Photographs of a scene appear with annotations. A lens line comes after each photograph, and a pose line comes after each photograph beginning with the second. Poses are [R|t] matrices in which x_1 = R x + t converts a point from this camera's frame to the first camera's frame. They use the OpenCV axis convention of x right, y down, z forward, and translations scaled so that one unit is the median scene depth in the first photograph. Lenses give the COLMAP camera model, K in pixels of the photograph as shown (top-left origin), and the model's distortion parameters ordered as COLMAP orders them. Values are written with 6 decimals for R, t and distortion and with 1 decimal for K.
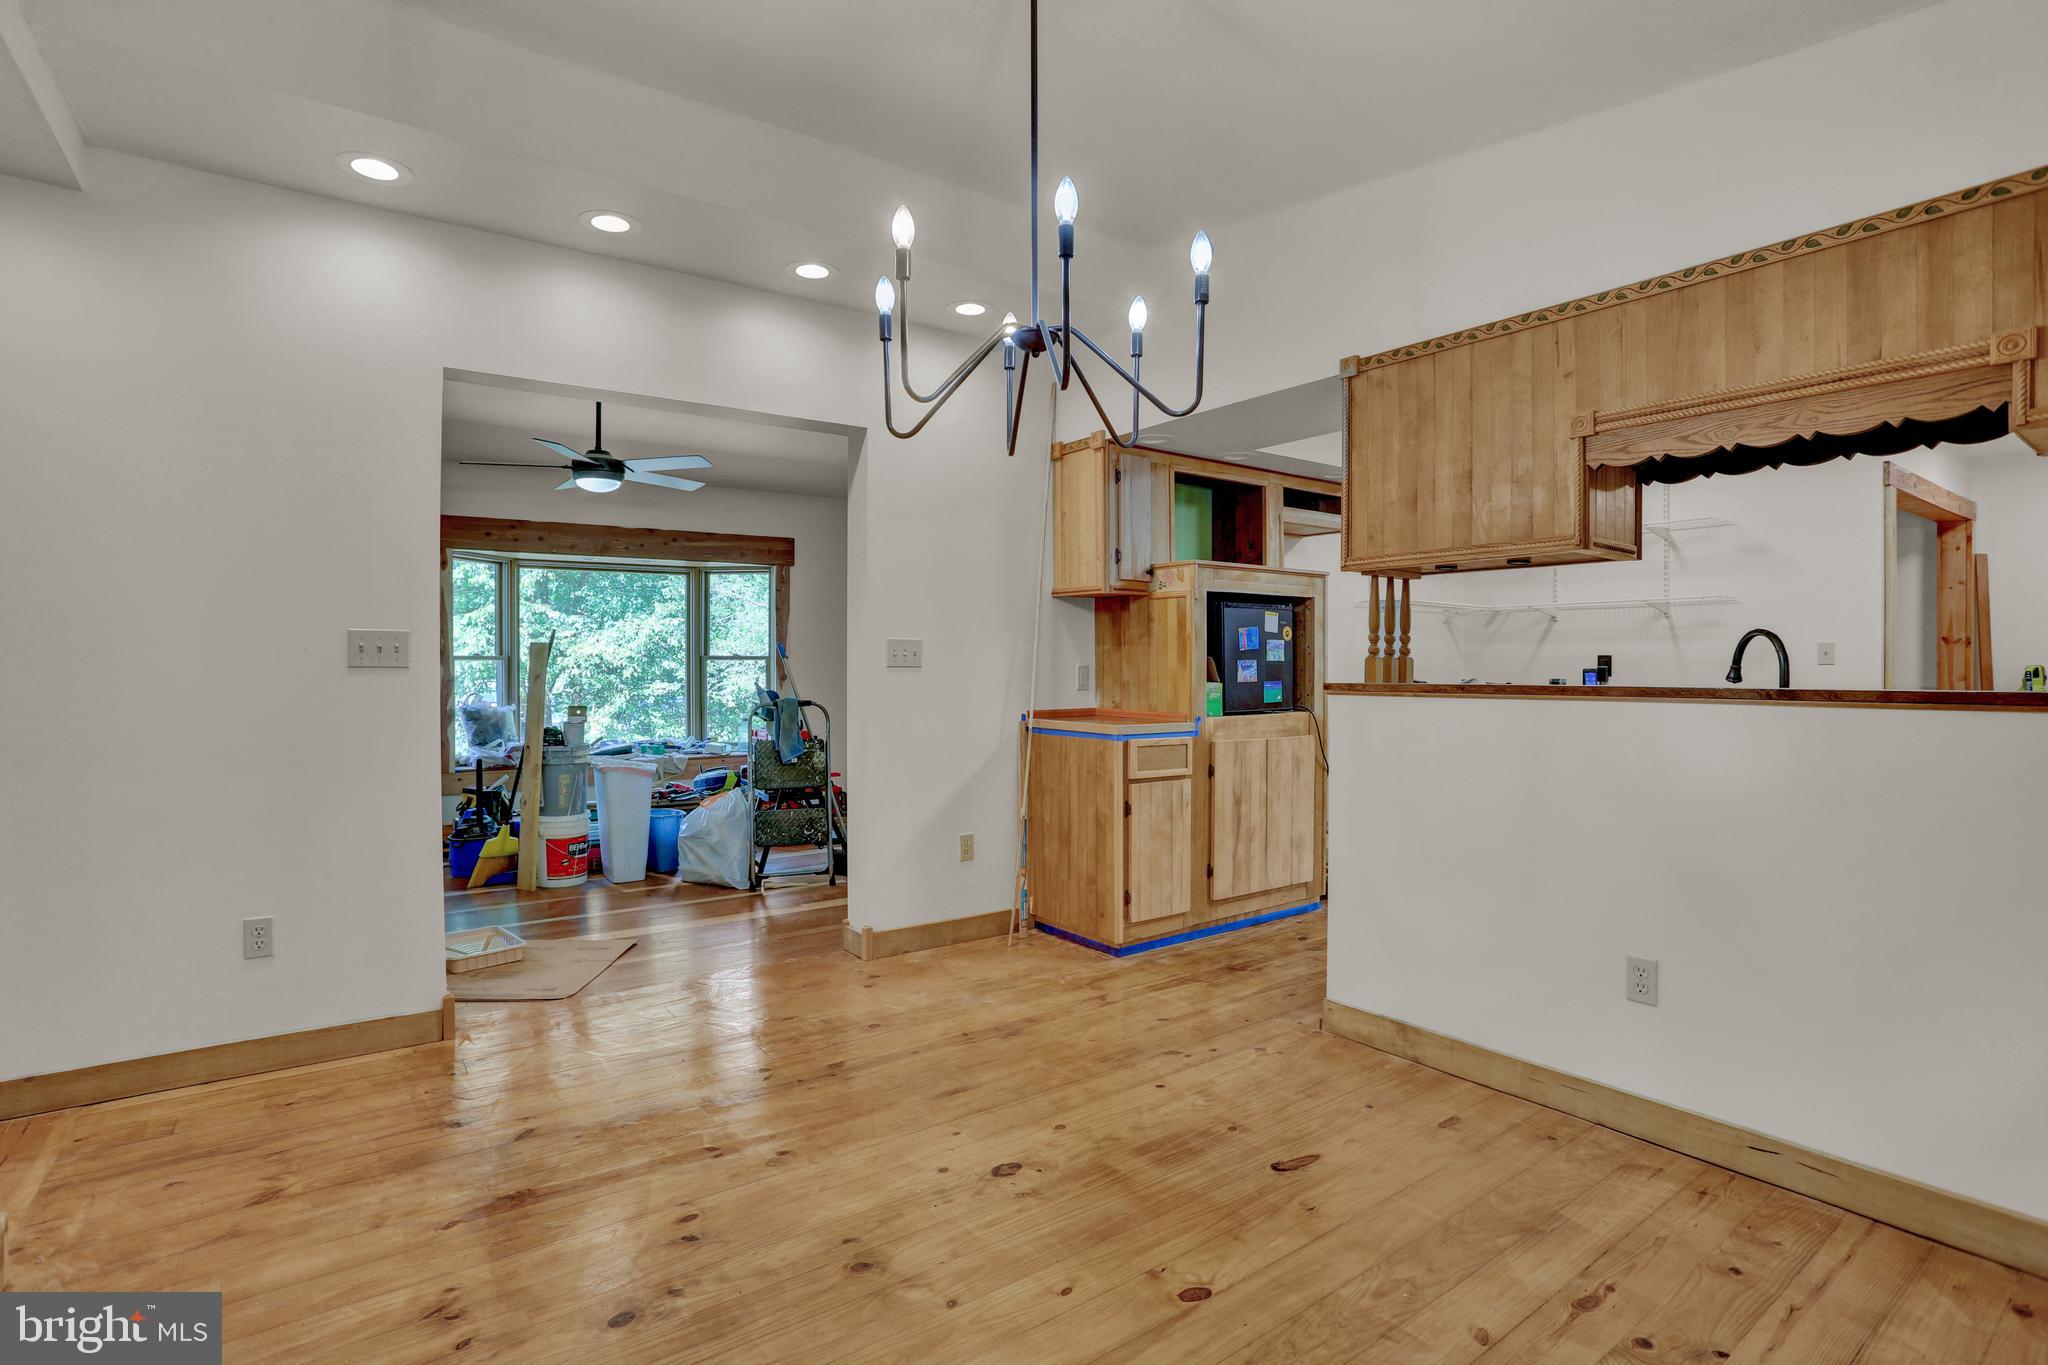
lens RADIAL K [[1002.9, 0, 1019.3], [0, 1002.9, 663.1], [0, 0, 1]] dist [-0.061155, 0.025009]
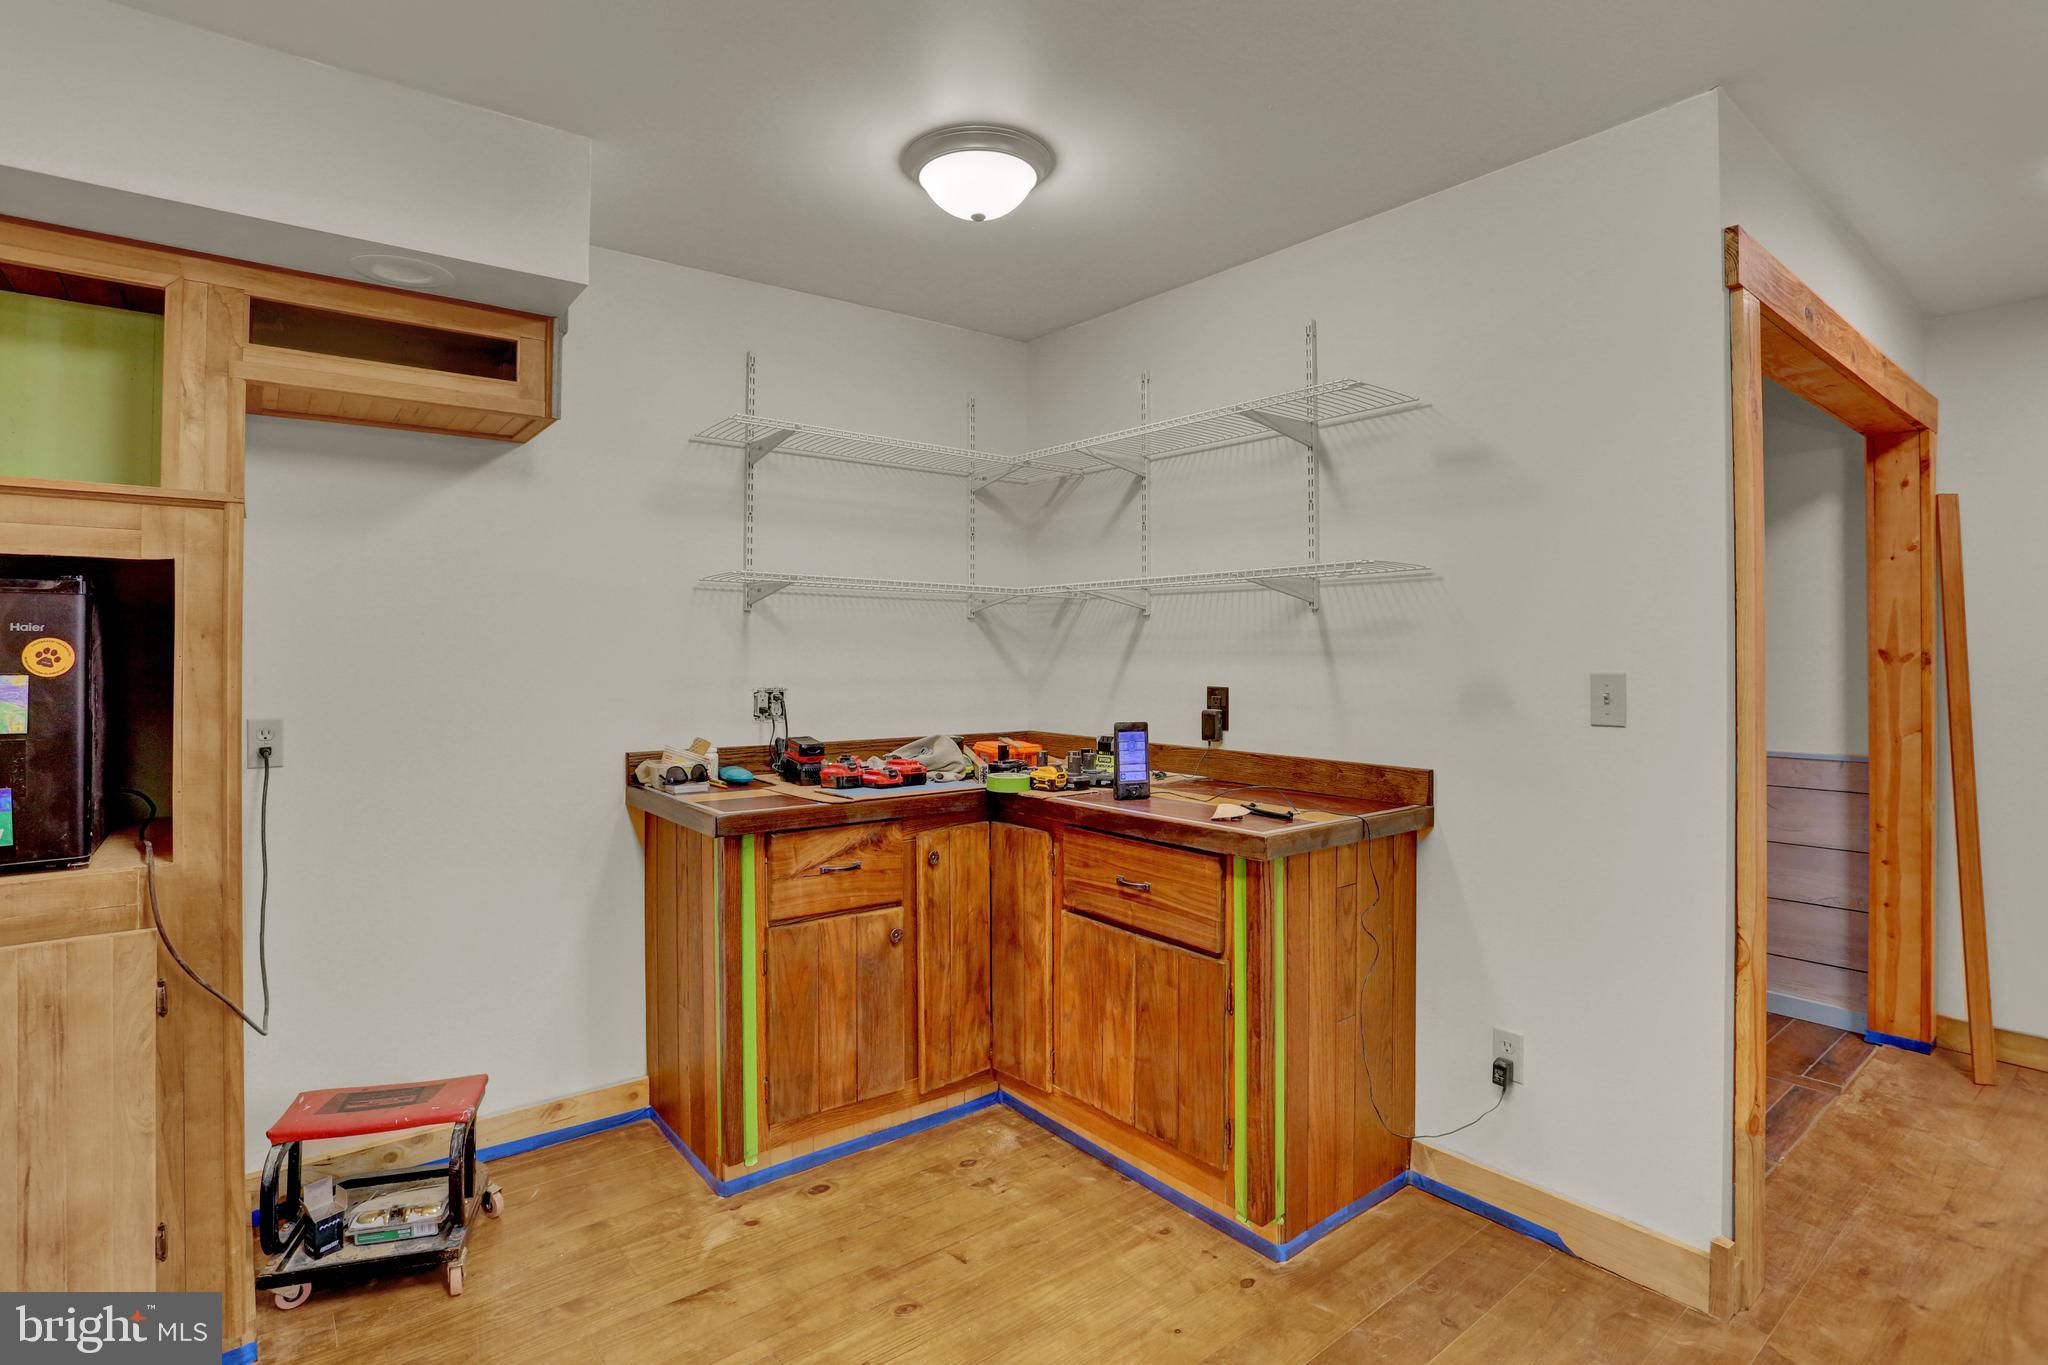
lens RADIAL K [[1002.9, 0, 1032.4], [0, 1002.9, 634.0], [0, 0, 1]] dist [-0.061155, 0.025009]
pose [[0.999266, 0.002667, 0.038214, 0.951909], [-0.002013, 0.999851, -0.017149, -0.051097], [-0.038254, 0.017060, 0.999122, 0.984835]]
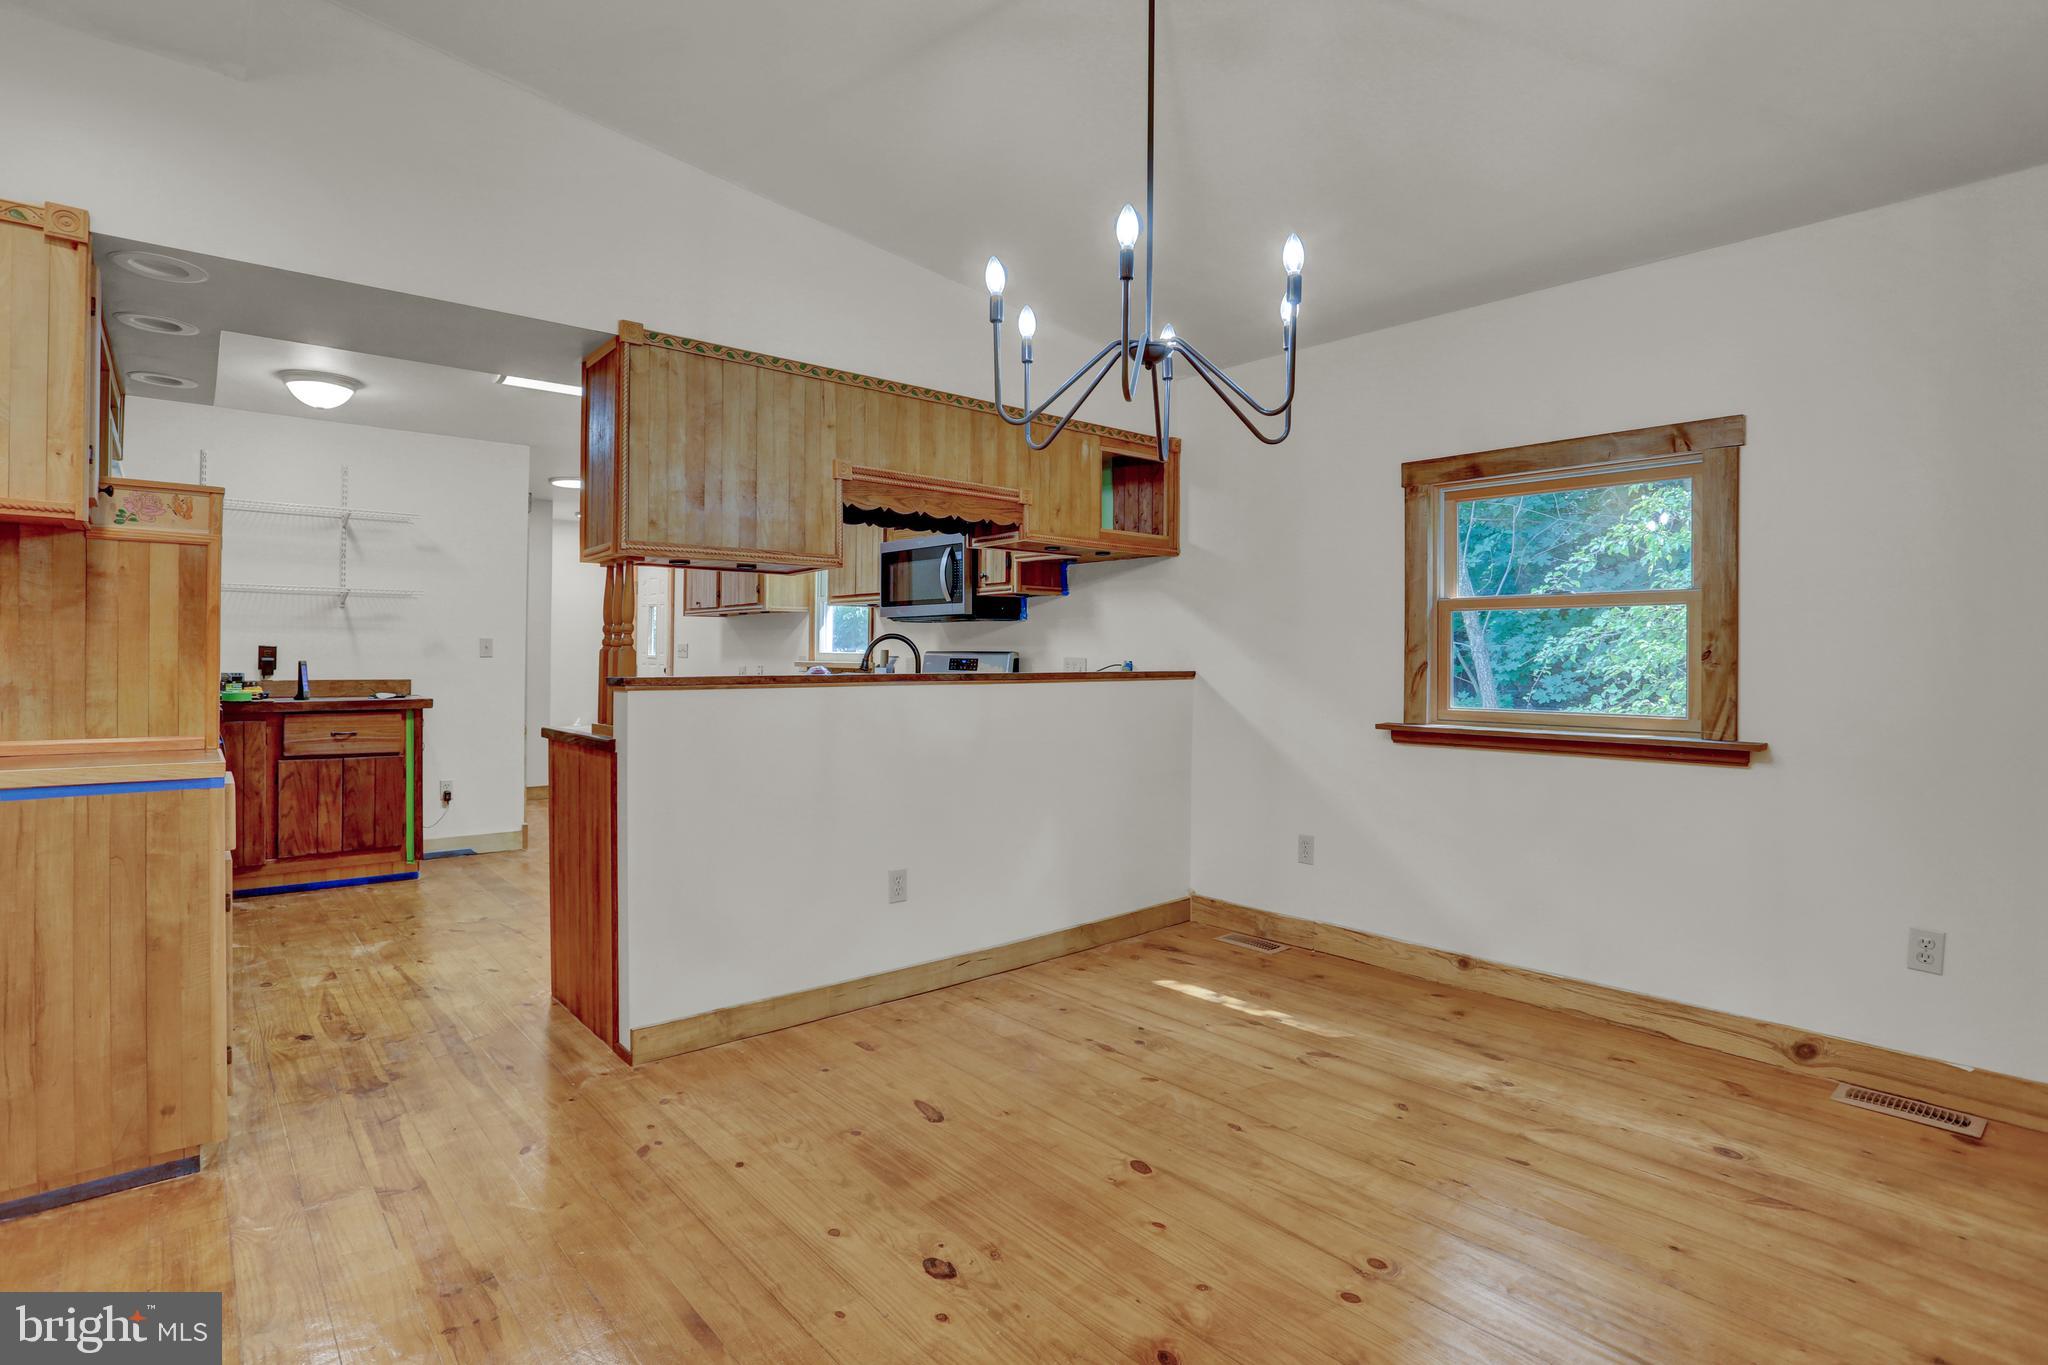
lens RADIAL K [[1002.9, 0, 1010.4], [0, 1002.9, 651.5], [0, 0, 1]] dist [-0.061155, 0.025009]
pose [[-0.075314, 0.007901, 0.997129, -0.657203], [-0.005041, 0.999953, -0.008304, 0.002143], [-0.997147, -0.005652, -0.075271, 0.785334]]
